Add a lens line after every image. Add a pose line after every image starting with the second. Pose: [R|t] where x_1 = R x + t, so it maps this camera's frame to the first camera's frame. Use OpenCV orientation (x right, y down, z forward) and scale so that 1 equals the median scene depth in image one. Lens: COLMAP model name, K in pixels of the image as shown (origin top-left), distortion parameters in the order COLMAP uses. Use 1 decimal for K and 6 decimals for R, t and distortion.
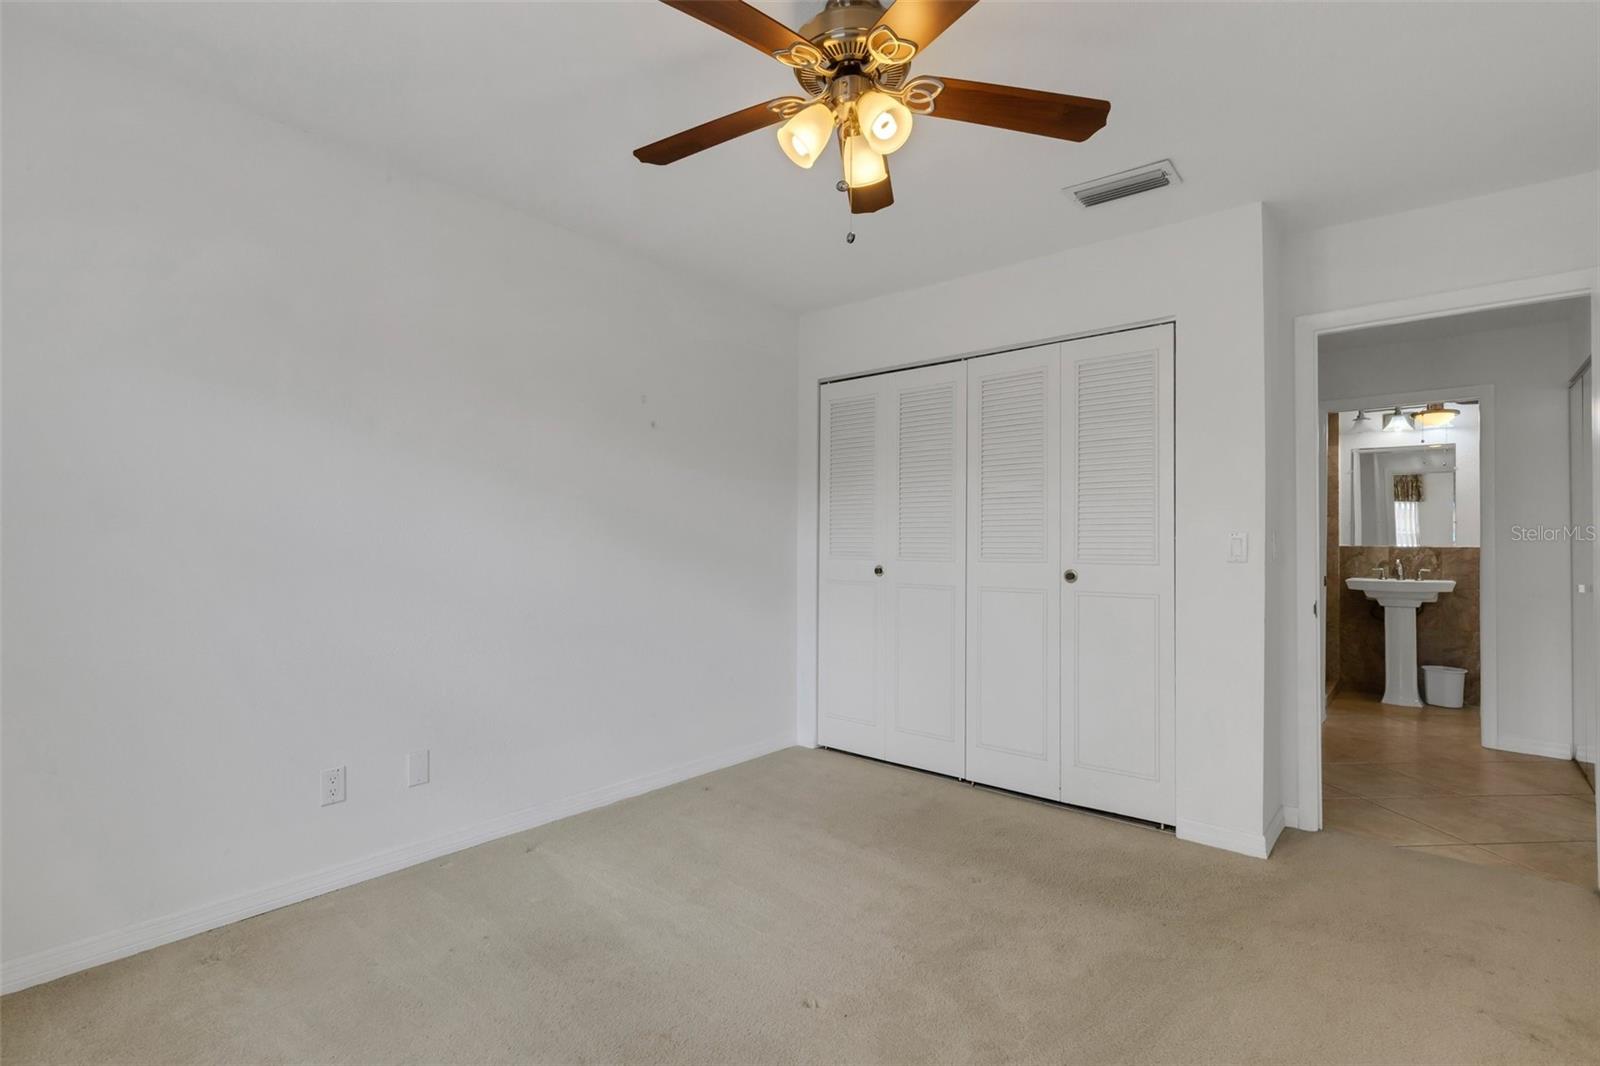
lens RADIAL K [[743.4, 0, 800.8], [0, 743.4, 535.1], [0, 0, 1]] dist [0.005318, -0.001308]
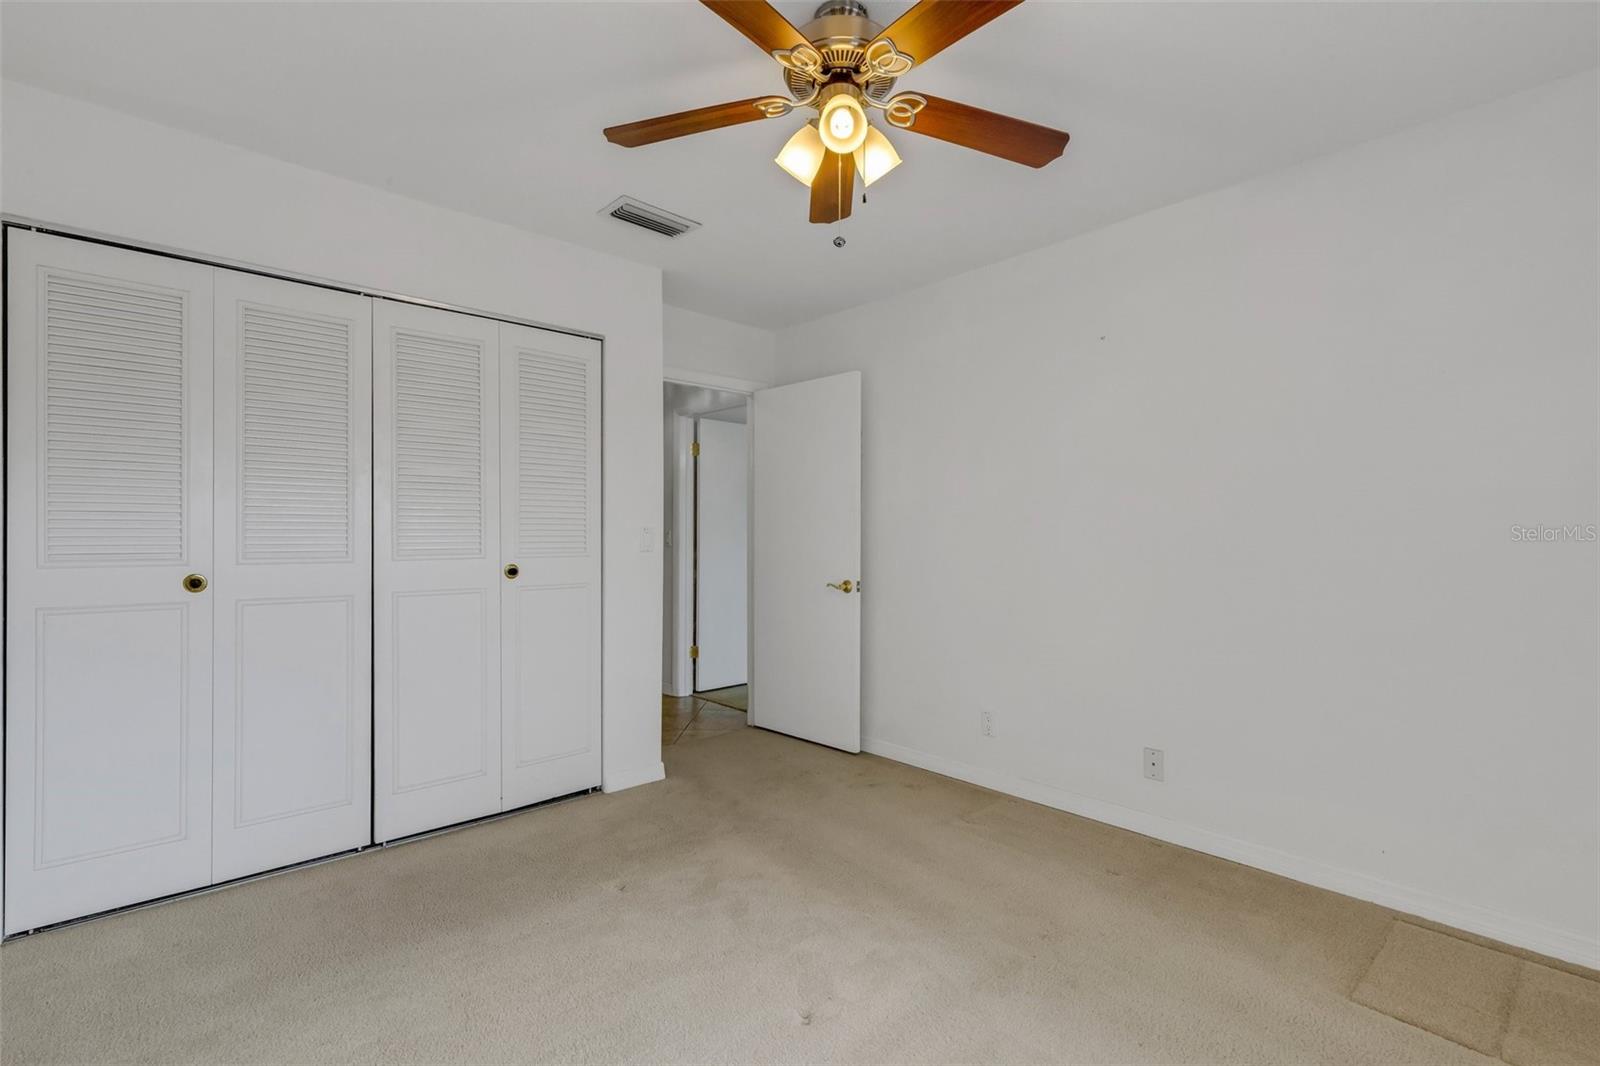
lens RADIAL K [[743.4, 0, 801.3], [0, 743.4, 537.0], [0, 0, 1]] dist [0.005318, -0.001308]
pose [[0.131580, 0.000310, 0.991305, -0.553253], [0.001665, 0.999998, -0.000534, 0.013206], [-0.991304, 0.001721, 0.131580, 0.521995]]
